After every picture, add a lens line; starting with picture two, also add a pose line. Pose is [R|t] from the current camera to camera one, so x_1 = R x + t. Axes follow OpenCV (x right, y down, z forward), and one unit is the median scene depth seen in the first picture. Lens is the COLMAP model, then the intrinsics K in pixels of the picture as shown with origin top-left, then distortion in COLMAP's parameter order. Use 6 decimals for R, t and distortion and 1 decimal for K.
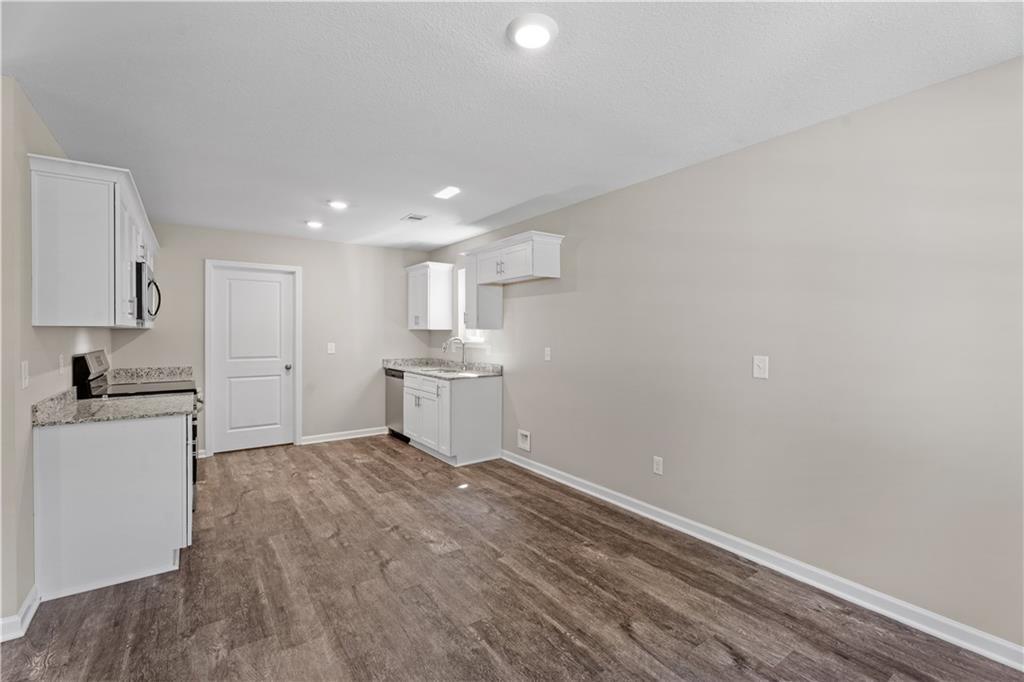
lens RADIAL K [[452.2, 0, 511.0], [0, 452.2, 334.1], [0, 0, 1]] dist [0.001401, 0.000752]
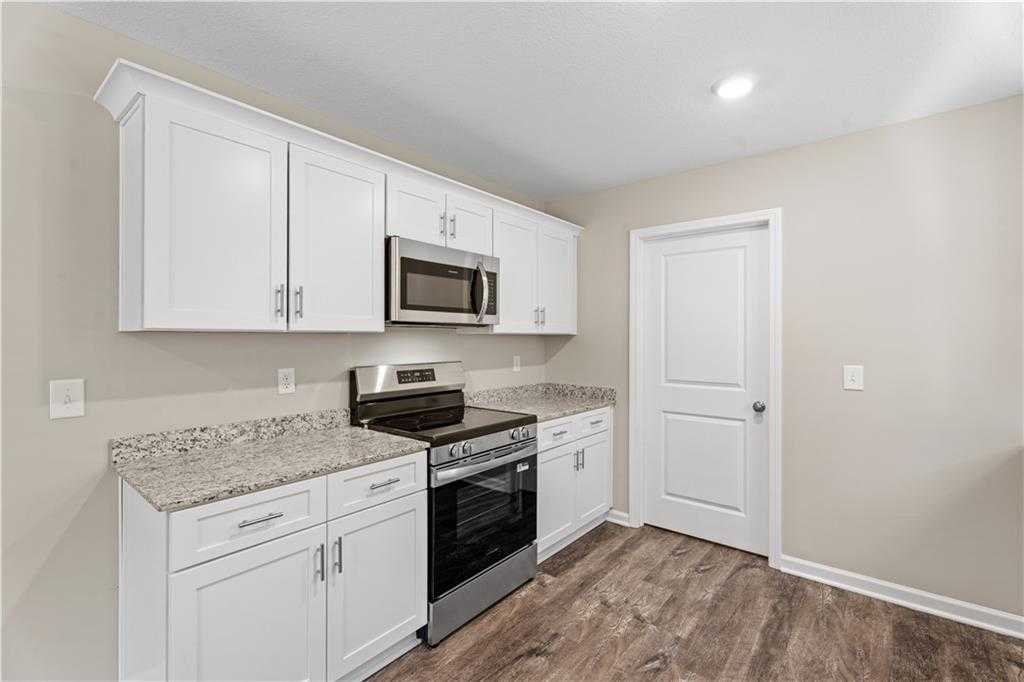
lens RADIAL K [[452.2, 0, 512.2], [0, 452.2, 335.5], [0, 0, 1]] dist [0.001401, 0.000752]
pose [[0.272490, -0.005185, -0.962145, -0.084824], [-0.005389, 0.999962, -0.006915, -0.004855], [0.962144, 0.007069, 0.272451, 0.715703]]
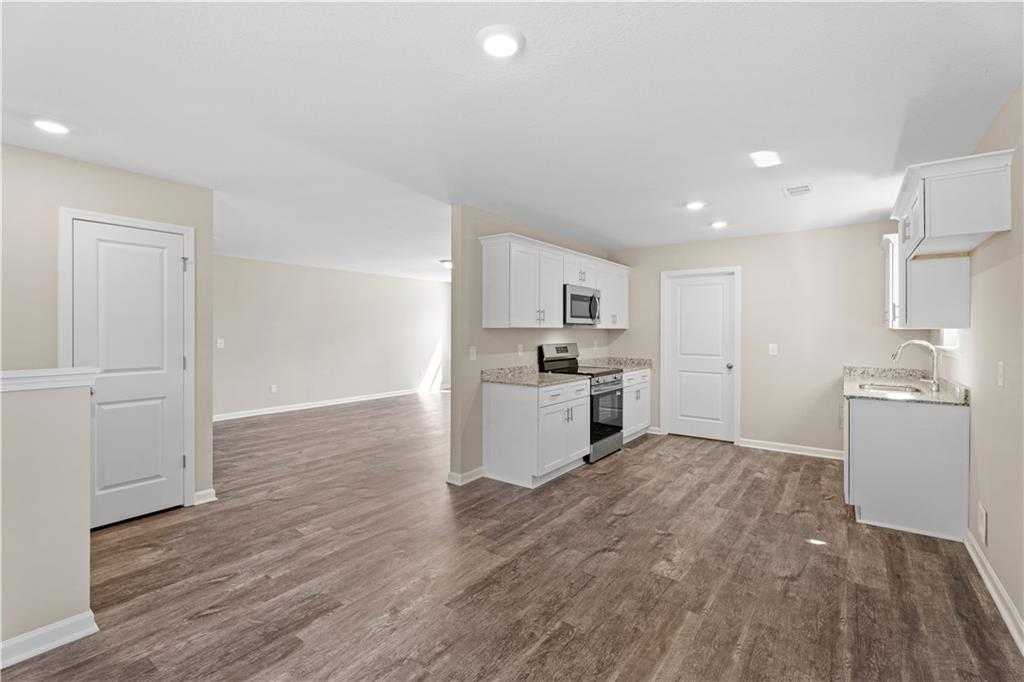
lens RADIAL K [[452.2, 0, 516.1], [0, 452.2, 328.2], [0, 0, 1]] dist [0.001401, 0.000752]
pose [[0.321301, -0.005200, -0.946963, 0.388561], [-0.006528, 0.999949, -0.007706, -0.001776], [0.946954, 0.008658, 0.321251, 0.265637]]
